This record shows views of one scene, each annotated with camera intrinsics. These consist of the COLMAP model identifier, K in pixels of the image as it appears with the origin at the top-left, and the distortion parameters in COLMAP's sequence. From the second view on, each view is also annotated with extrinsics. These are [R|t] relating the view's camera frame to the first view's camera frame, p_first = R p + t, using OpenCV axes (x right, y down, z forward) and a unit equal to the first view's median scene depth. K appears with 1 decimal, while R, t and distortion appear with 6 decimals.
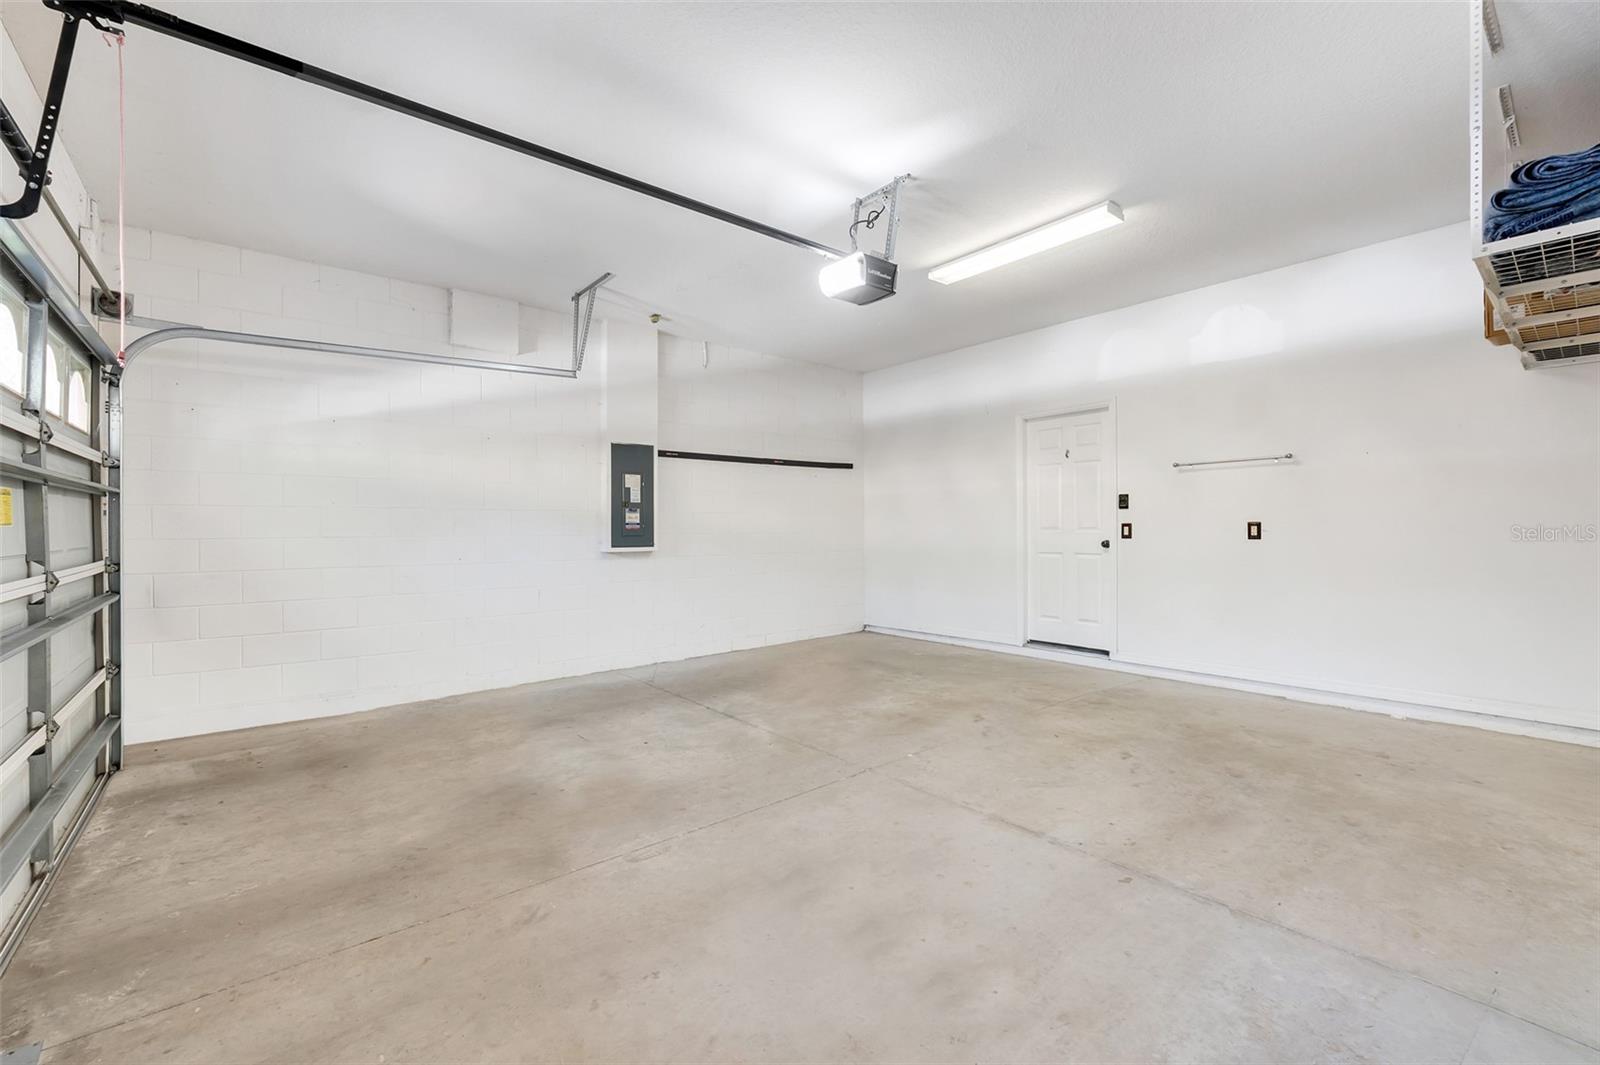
lens RADIAL K [[670.0, 0, 797.7], [0, 670.0, 528.2], [0, 0, 1]] dist [0.000273, 0.000016]
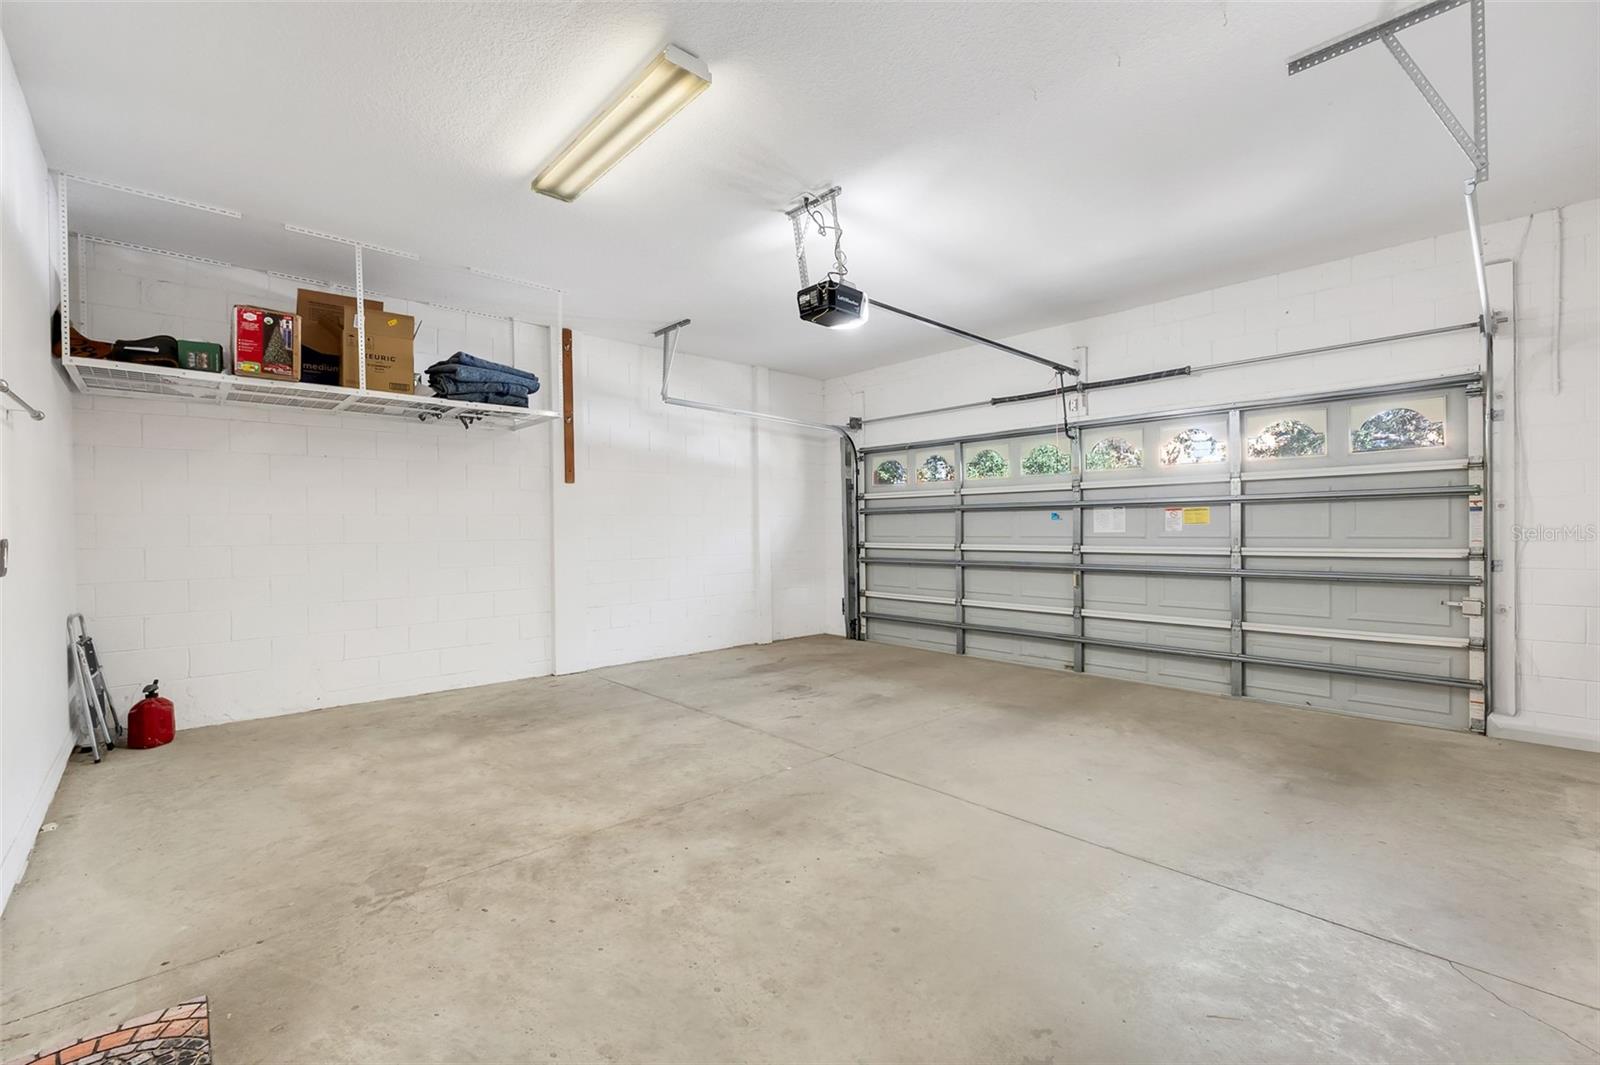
lens RADIAL K [[670.0, 0, 802.5], [0, 670.0, 531.5], [0, 0, 1]] dist [0.000273, 0.000016]
pose [[-0.997545, 0.017250, -0.067870, 0.230443], [0.016508, 0.999798, 0.011480, -0.016473], [0.068054, 0.010331, -0.997628, 2.173028]]
